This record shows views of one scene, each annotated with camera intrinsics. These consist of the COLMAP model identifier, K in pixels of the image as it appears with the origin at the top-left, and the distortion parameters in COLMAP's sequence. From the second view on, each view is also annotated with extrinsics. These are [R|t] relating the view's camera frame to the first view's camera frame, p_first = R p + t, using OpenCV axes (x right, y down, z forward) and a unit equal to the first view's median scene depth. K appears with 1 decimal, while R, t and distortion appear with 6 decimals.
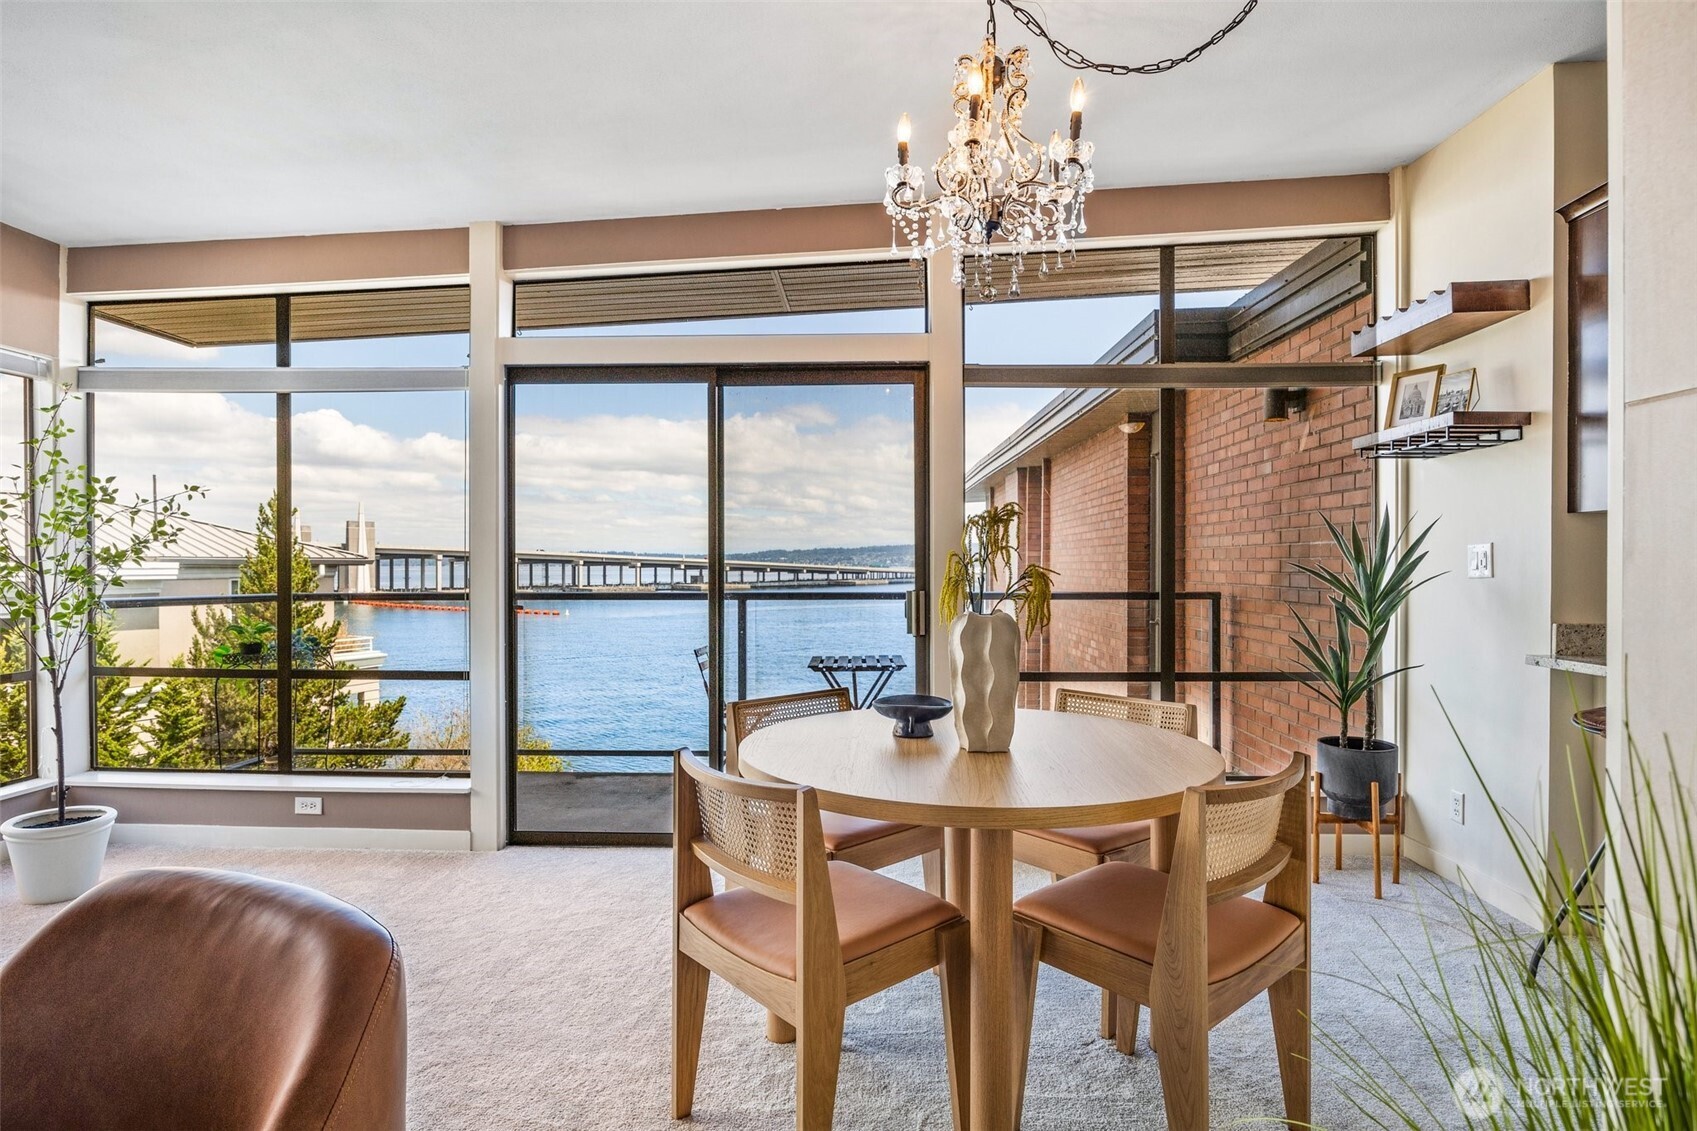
lens RADIAL K [[880.5, 0, 851.7], [0, 880.5, 568.8], [0, 0, 1]] dist [-0.011850, -0.001202]
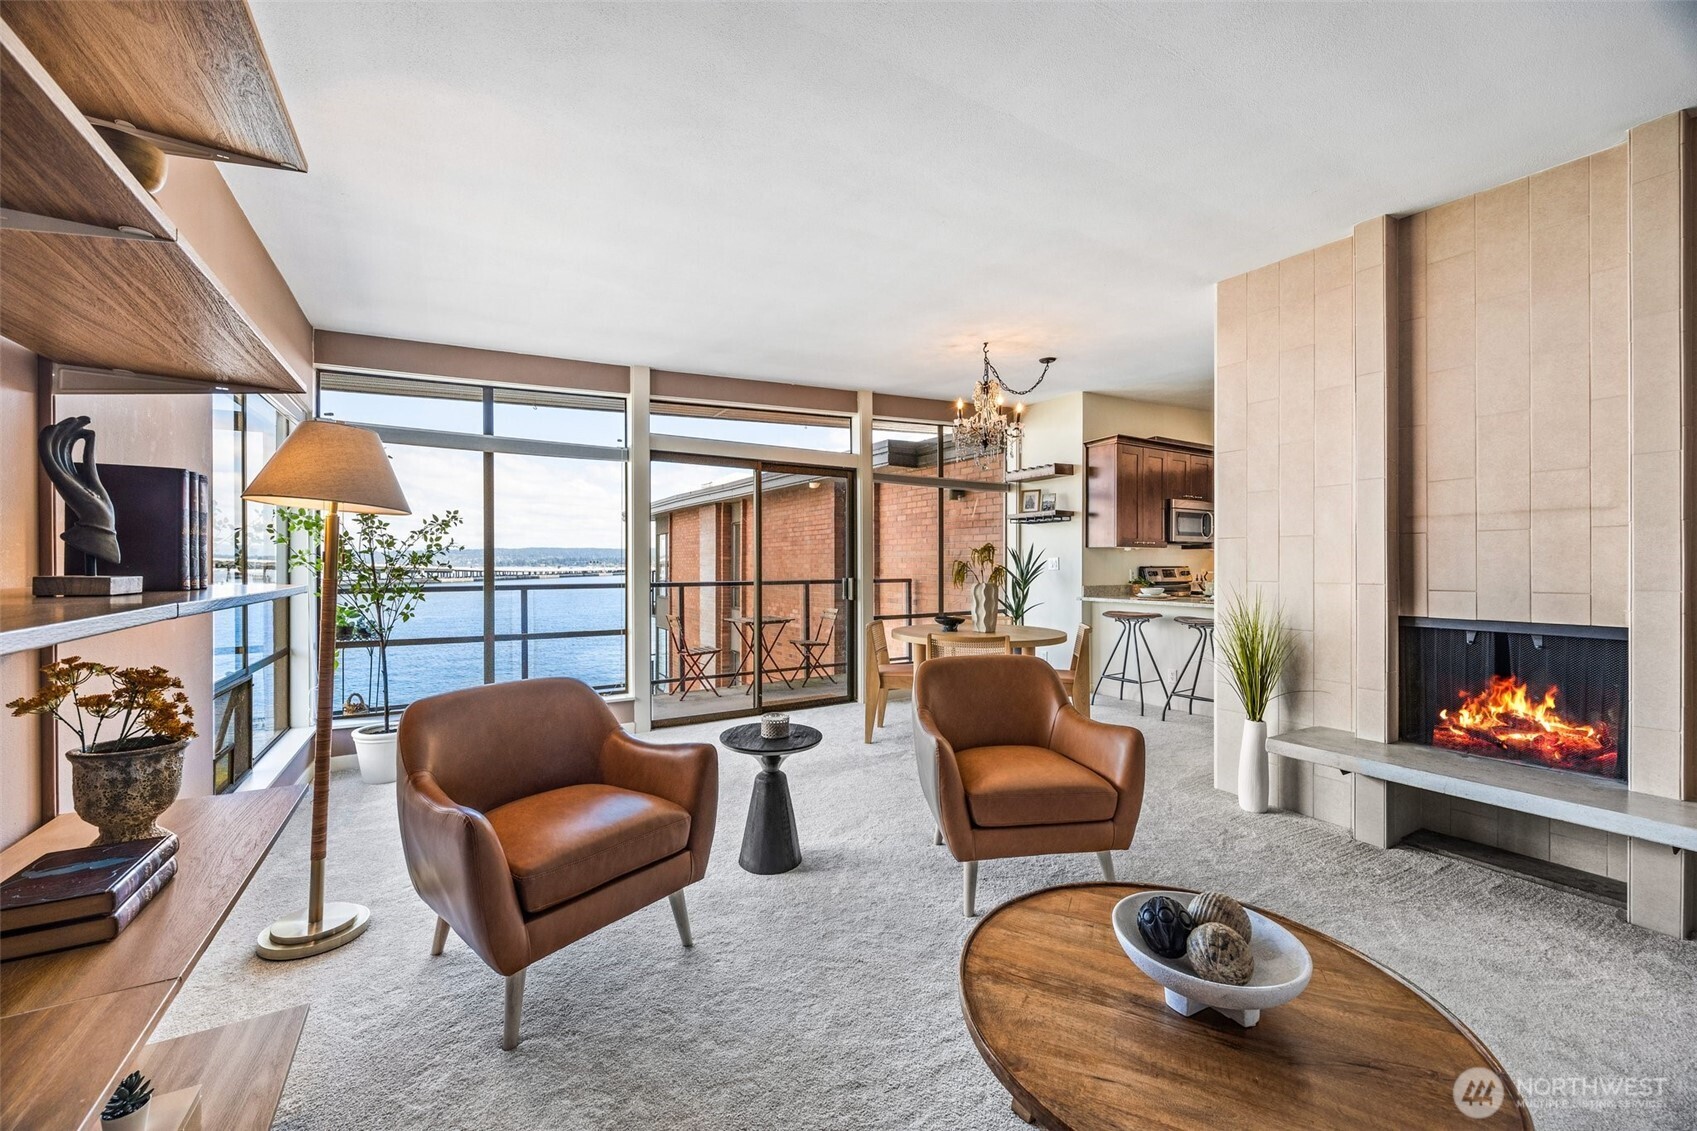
lens RADIAL K [[644.3, 0, 843.1], [0, 644.3, 561.6], [0, 0, 1]] dist [-0.002018, -0.000411]
pose [[0.842532, 0.002935, 0.538639, -0.746724], [0.003594, 0.999932, -0.011069, 0.003037], [-0.538635, 0.011262, 0.842464, -0.267311]]
